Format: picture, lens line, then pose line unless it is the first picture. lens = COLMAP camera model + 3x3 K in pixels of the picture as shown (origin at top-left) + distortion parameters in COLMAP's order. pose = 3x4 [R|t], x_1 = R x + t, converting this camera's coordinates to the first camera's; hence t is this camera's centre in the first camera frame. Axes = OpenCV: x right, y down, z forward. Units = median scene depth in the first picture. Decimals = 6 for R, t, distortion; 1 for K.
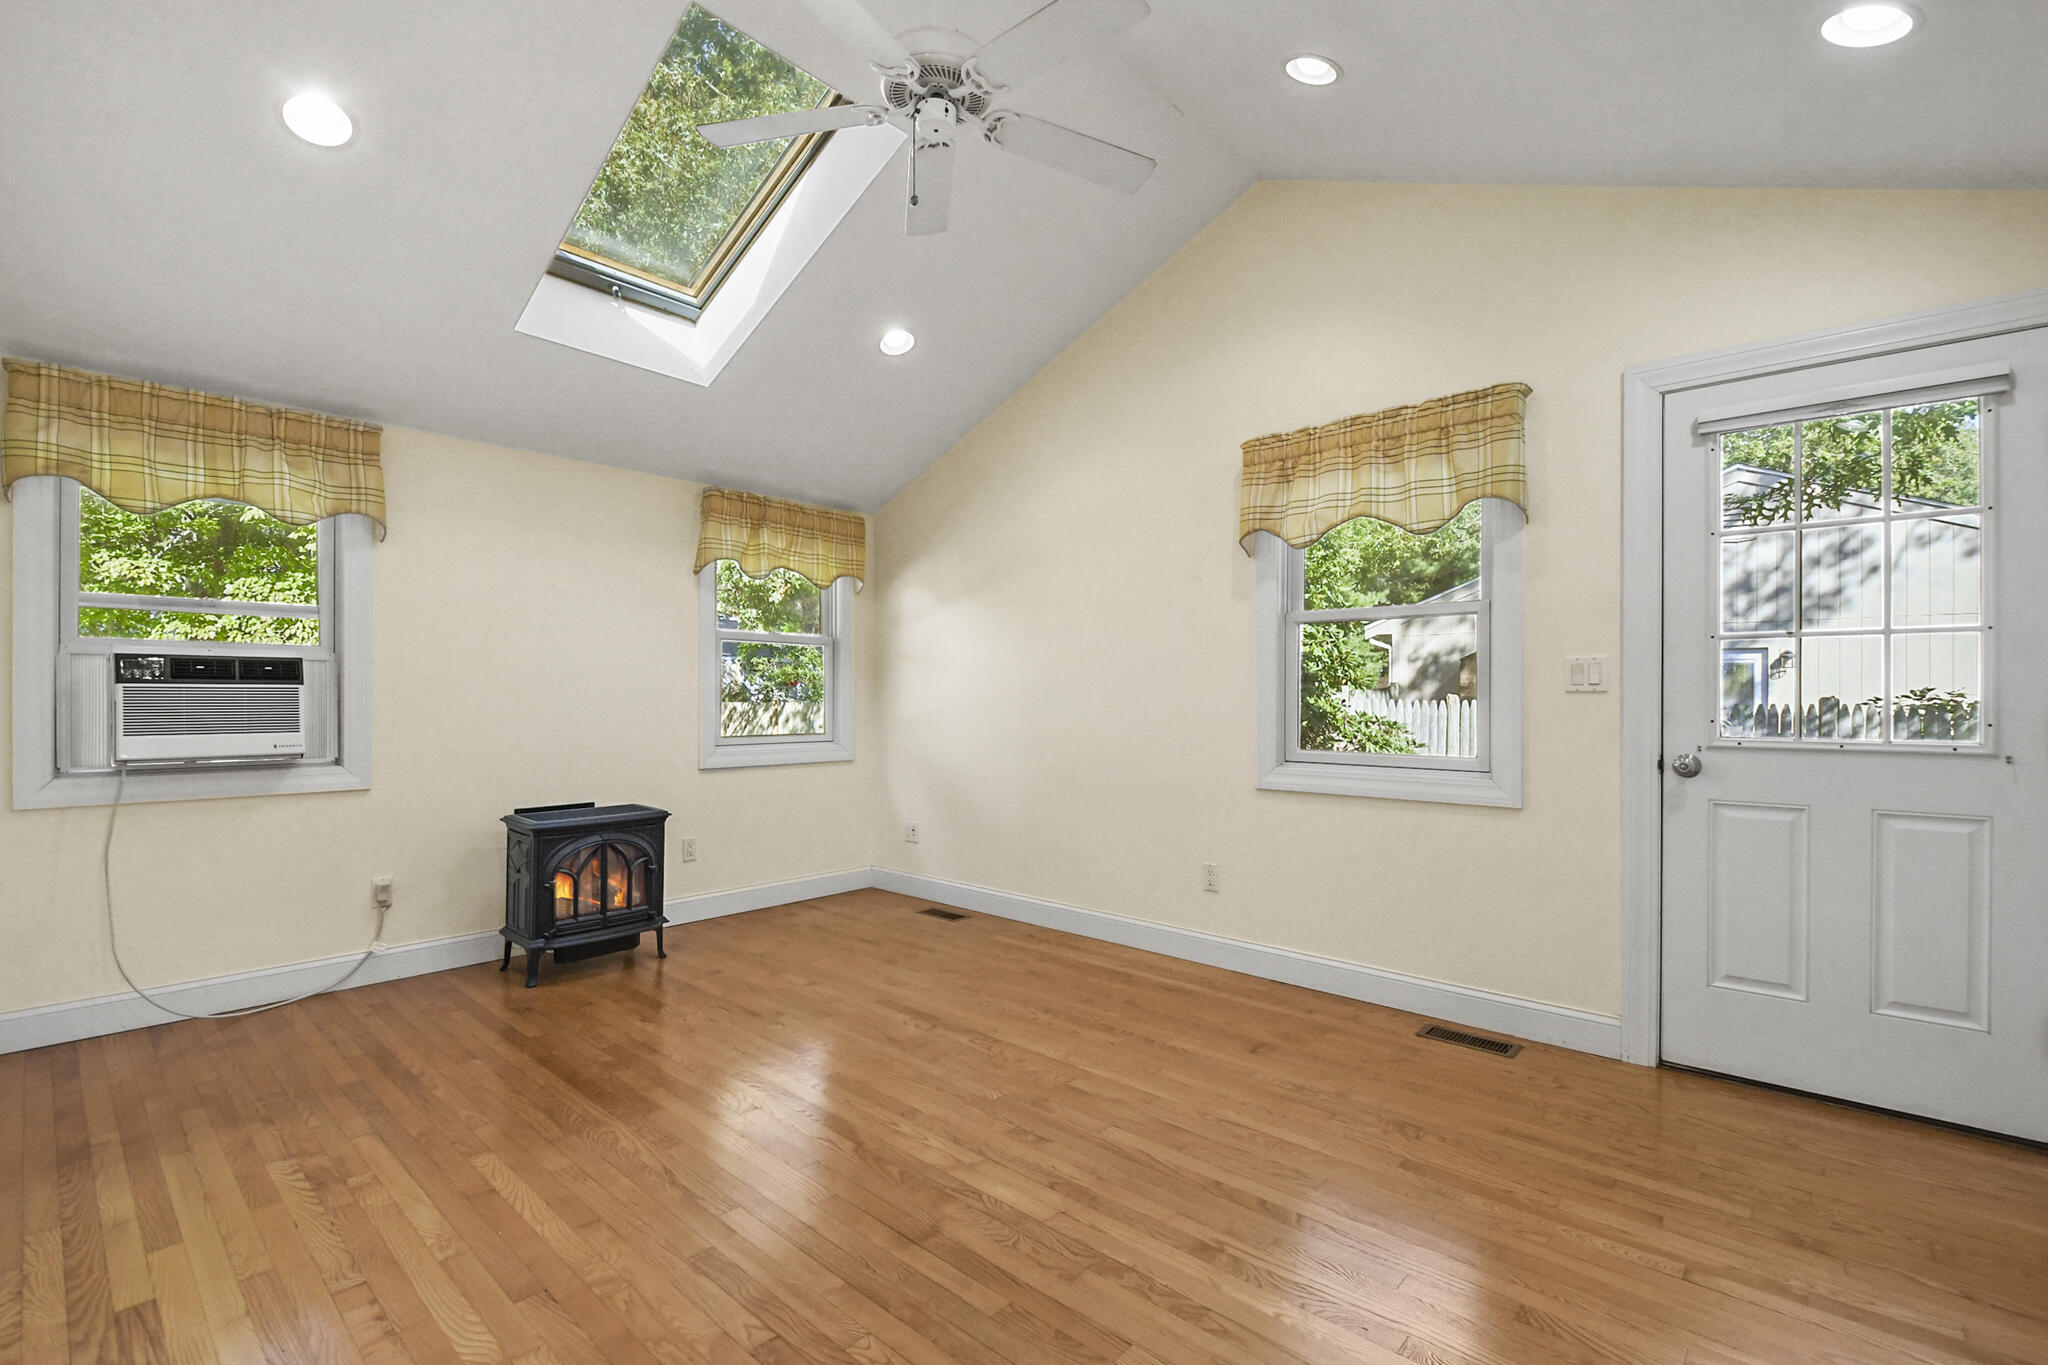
lens RADIAL K [[889.0, 0, 1017.3], [0, 889.0, 706.3], [0, 0, 1]] dist [0.017203, -0.016480]
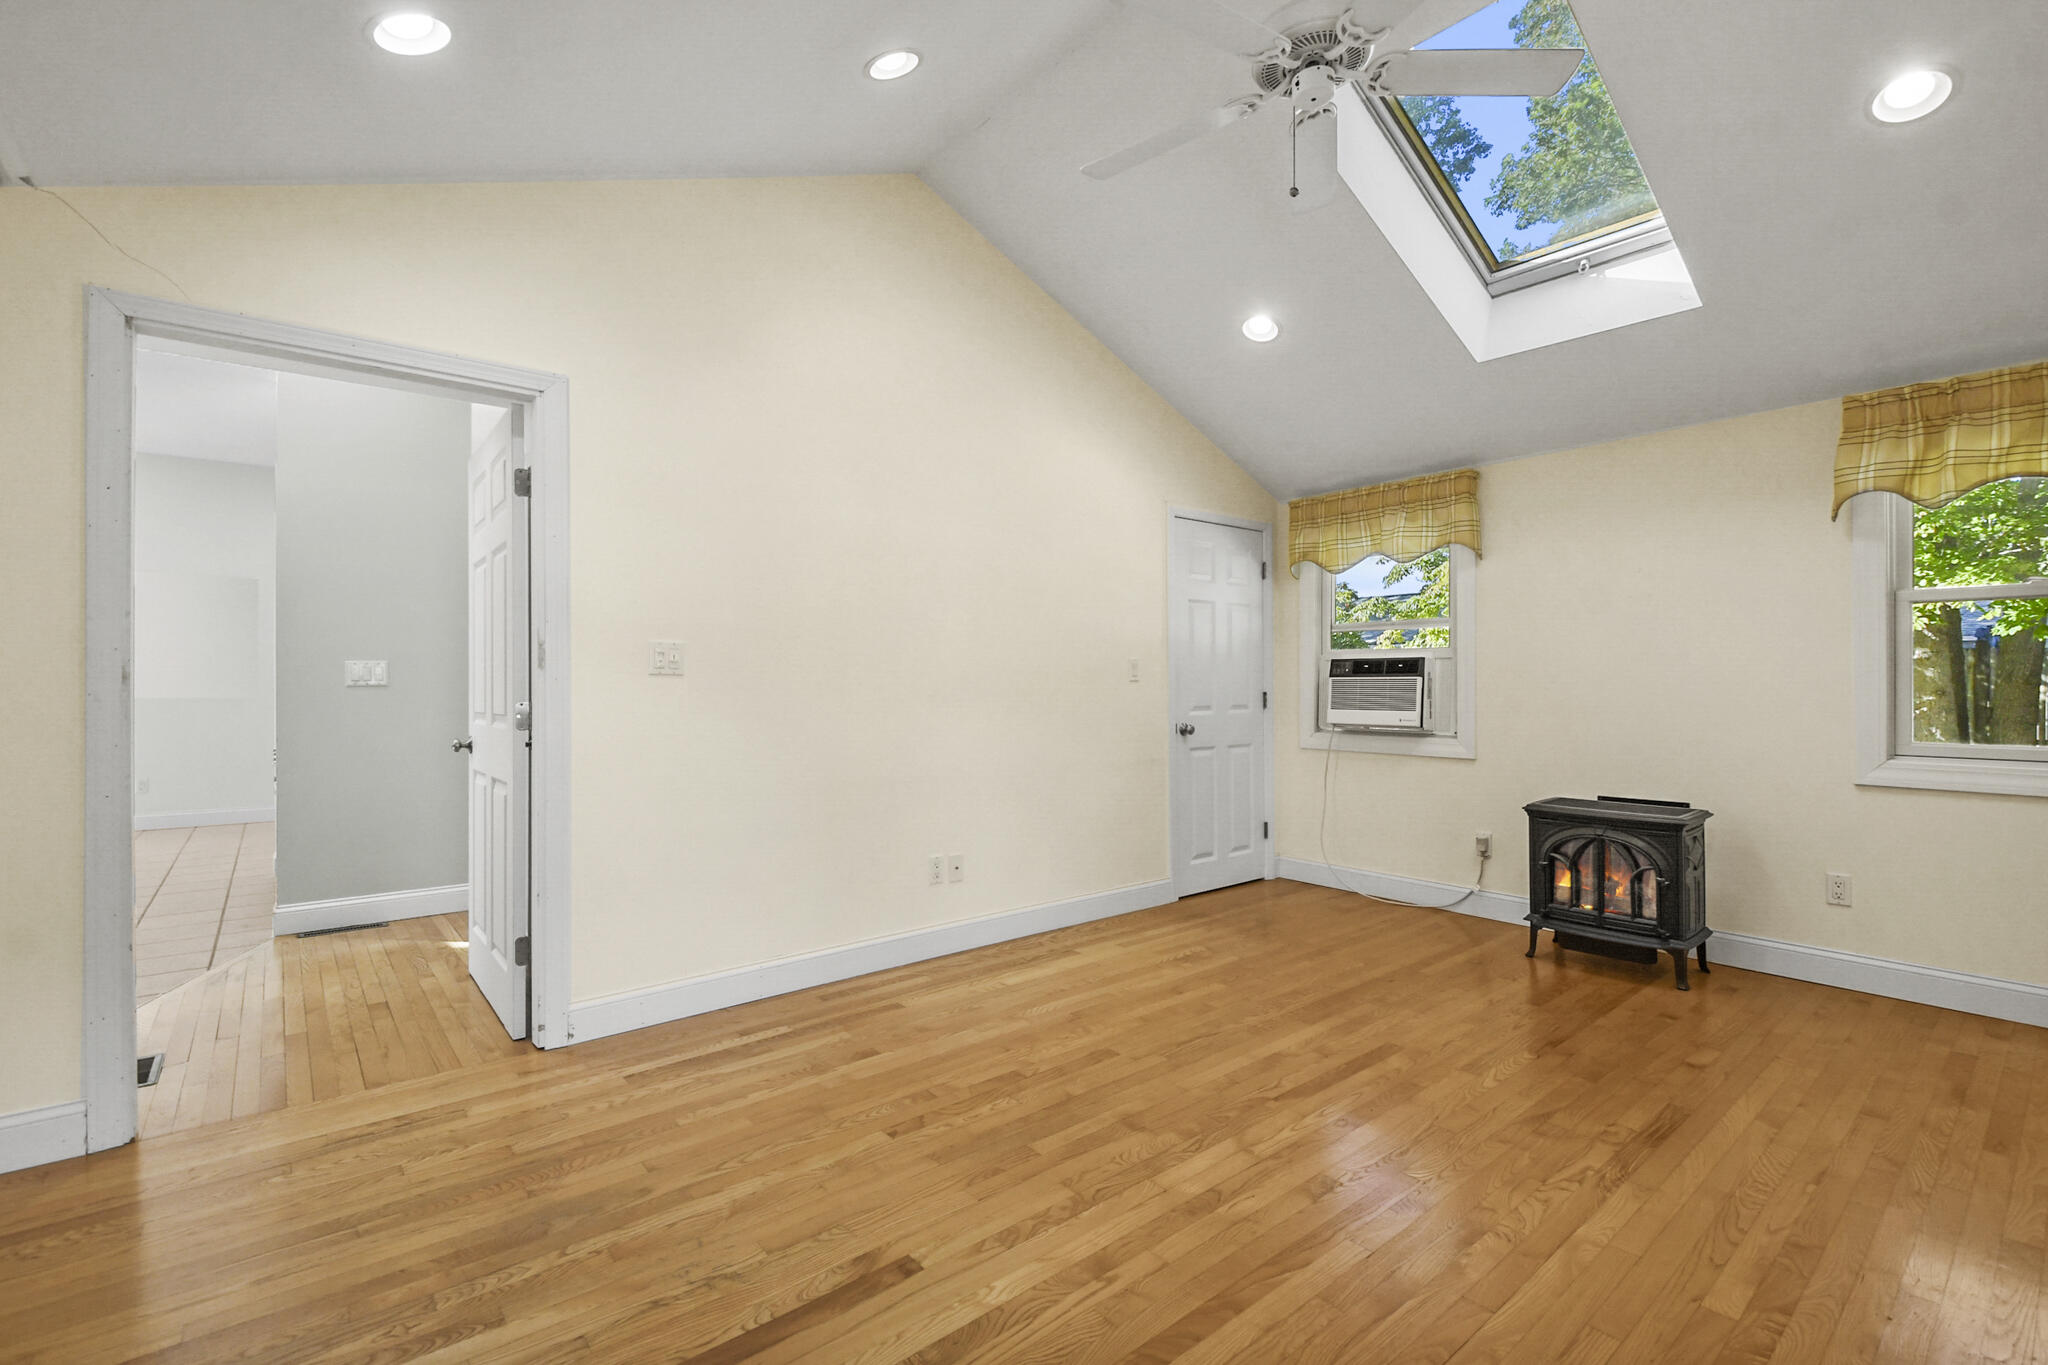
lens RADIAL K [[884.6, 0, 1015.1], [0, 884.6, 690.2], [0, 0, 1]] dist [0.027156, -0.016509]
pose [[-0.139849, 0.003745, -0.990166, 0.694200], [-0.011661, 0.999917, 0.005429, -0.003698], [0.990104, 0.012305, -0.139794, 0.622909]]
